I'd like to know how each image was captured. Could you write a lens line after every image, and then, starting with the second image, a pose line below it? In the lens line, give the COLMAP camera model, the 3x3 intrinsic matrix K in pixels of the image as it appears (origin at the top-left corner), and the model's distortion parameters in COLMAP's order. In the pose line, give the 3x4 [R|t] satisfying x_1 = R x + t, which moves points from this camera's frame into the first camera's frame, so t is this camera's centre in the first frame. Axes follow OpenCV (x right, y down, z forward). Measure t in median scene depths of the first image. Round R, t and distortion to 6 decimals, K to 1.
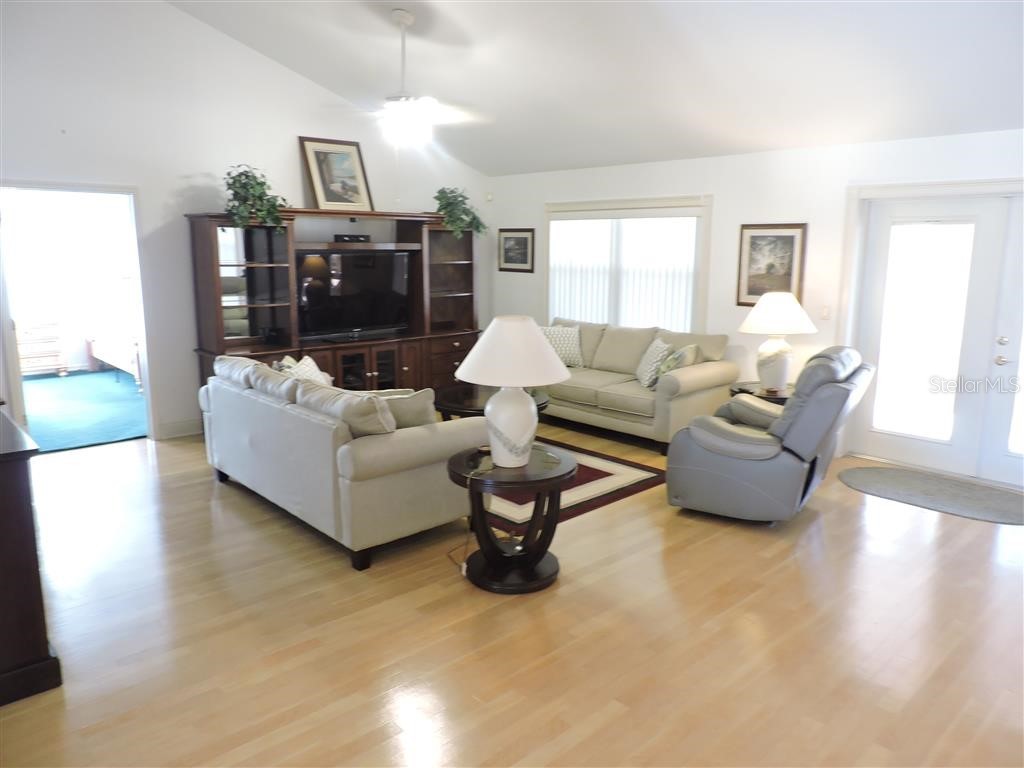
lens RADIAL K [[727.0, 0, 512.6], [0, 727.0, 385.1], [0, 0, 1]] dist [-0.013990, -0.003381]
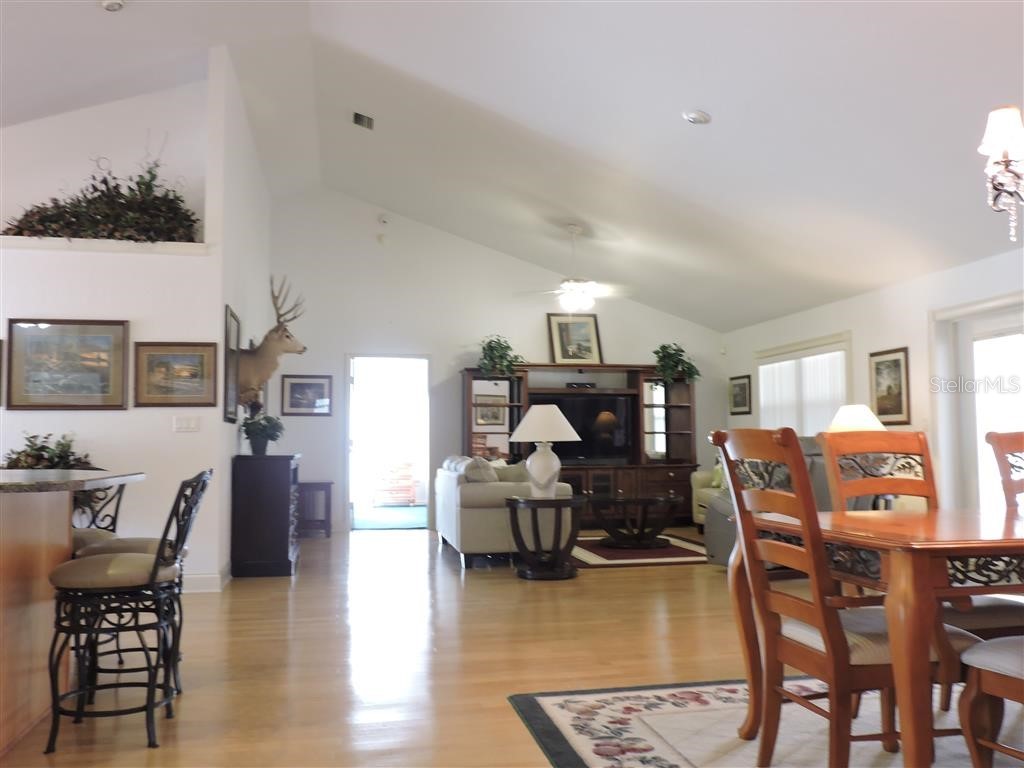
lens RADIAL K [[895.2, 0, 518.0], [0, 895.2, 388.4], [0, 0, 1]] dist [-0.030392, 0.023012]
pose [[0.849371, -0.044597, -0.525909, 0.525919], [-0.088389, 0.970333, -0.225038, 0.170410], [0.520343, 0.237625, 0.820230, -0.356729]]
